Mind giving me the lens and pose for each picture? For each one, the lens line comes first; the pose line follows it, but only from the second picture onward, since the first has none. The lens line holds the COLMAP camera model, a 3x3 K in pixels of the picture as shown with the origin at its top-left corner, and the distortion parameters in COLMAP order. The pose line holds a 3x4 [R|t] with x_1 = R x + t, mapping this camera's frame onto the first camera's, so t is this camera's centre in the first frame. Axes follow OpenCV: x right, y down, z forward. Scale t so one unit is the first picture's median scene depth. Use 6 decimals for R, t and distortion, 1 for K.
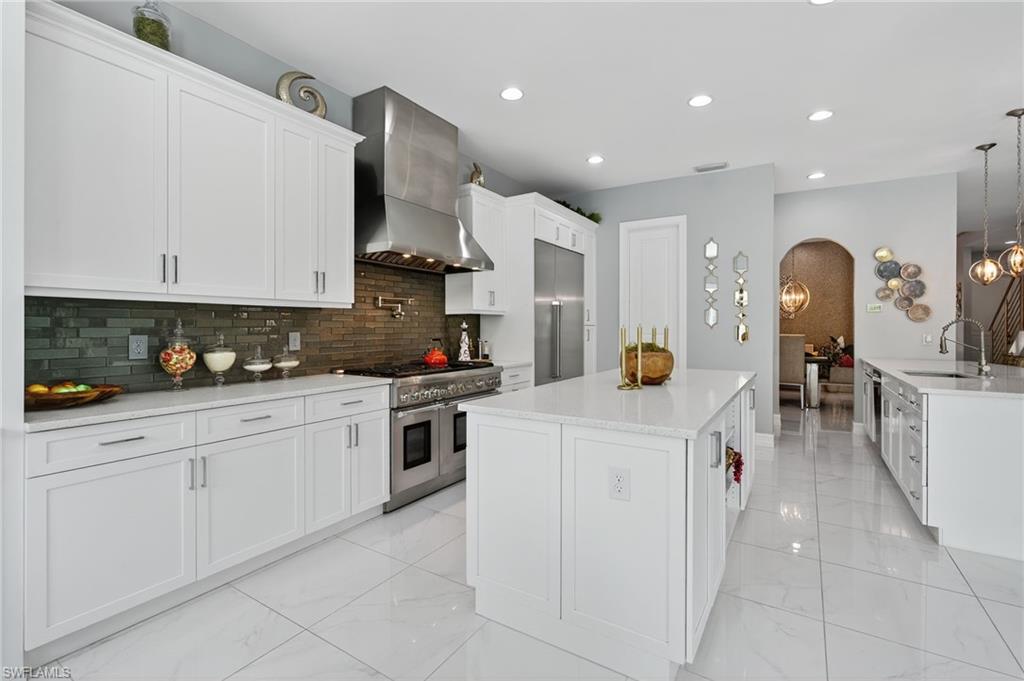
lens RADIAL K [[459.7, 0, 514.7], [0, 459.7, 330.7], [0, 0, 1]] dist [-0.009702, 0.002102]
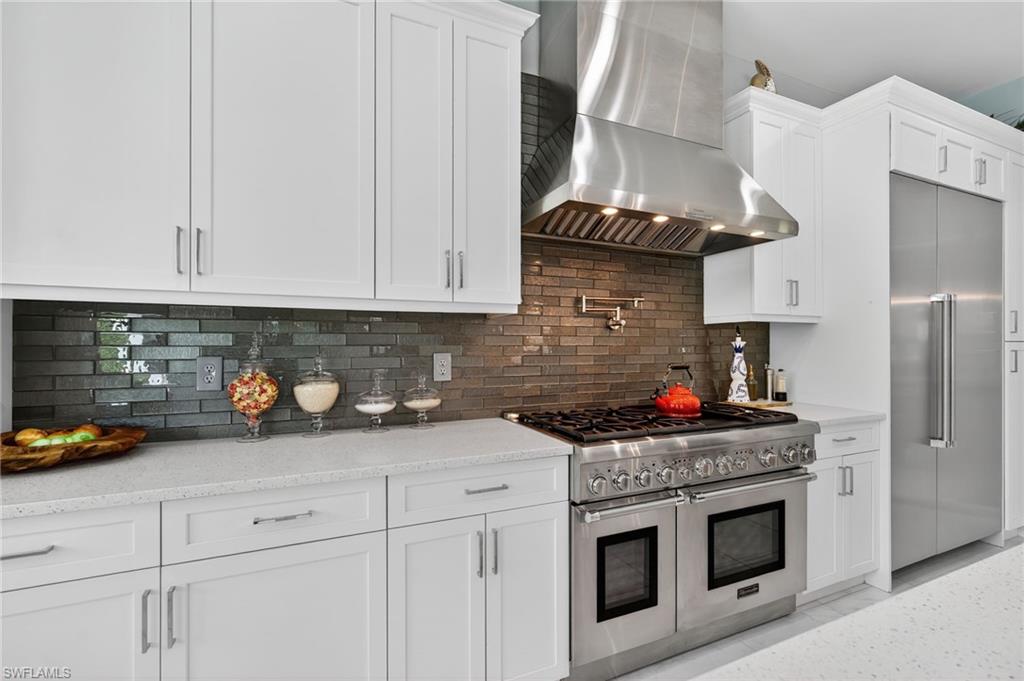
lens RADIAL K [[459.7, 0, 515.1], [0, 459.7, 344.7], [0, 0, 1]] dist [-0.009702, 0.002102]
pose [[0.832966, -0.000259, -0.553325, -0.027597], [-0.004281, 0.999967, -0.006914, -0.003711], [0.553308, 0.008128, 0.832937, 0.421364]]
